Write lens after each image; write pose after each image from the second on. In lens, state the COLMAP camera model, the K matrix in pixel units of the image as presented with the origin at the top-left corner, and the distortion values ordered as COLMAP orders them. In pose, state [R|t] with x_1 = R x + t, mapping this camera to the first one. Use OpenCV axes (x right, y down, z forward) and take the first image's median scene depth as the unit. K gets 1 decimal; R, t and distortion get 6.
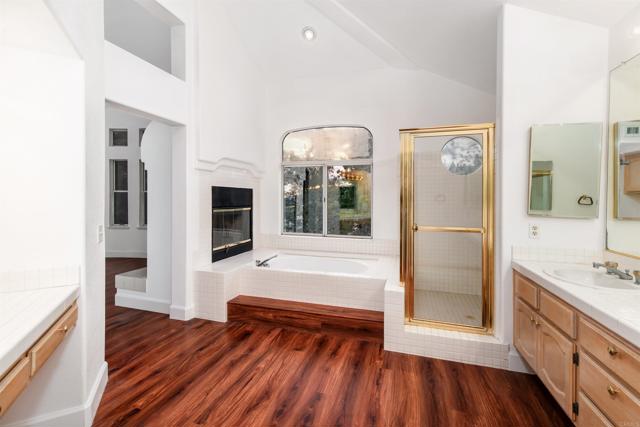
lens RADIAL K [[285.9, 0, 322.0], [0, 285.9, 200.5], [0, 0, 1]] dist [0.002710, 0.000103]
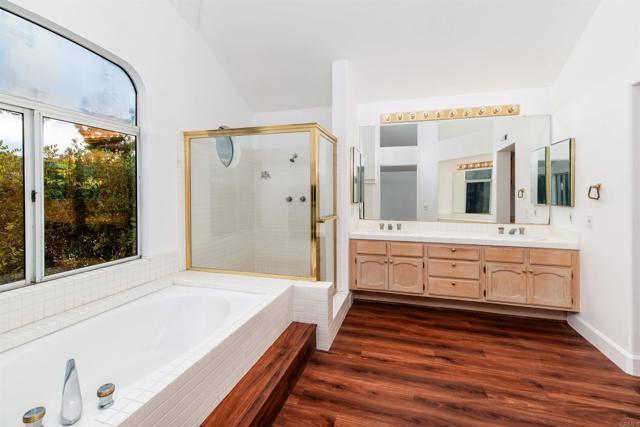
lens RADIAL K [[285.9, 0, 322.0], [0, 285.9, 200.5], [0, 0, 1]] dist [0.002710, 0.000103]
pose [[-0.023565, -0.029720, 0.999280, -0.886818], [0.003370, 0.999550, 0.029808, -0.015256], [-0.999717, 0.004070, -0.023454, 1.261303]]
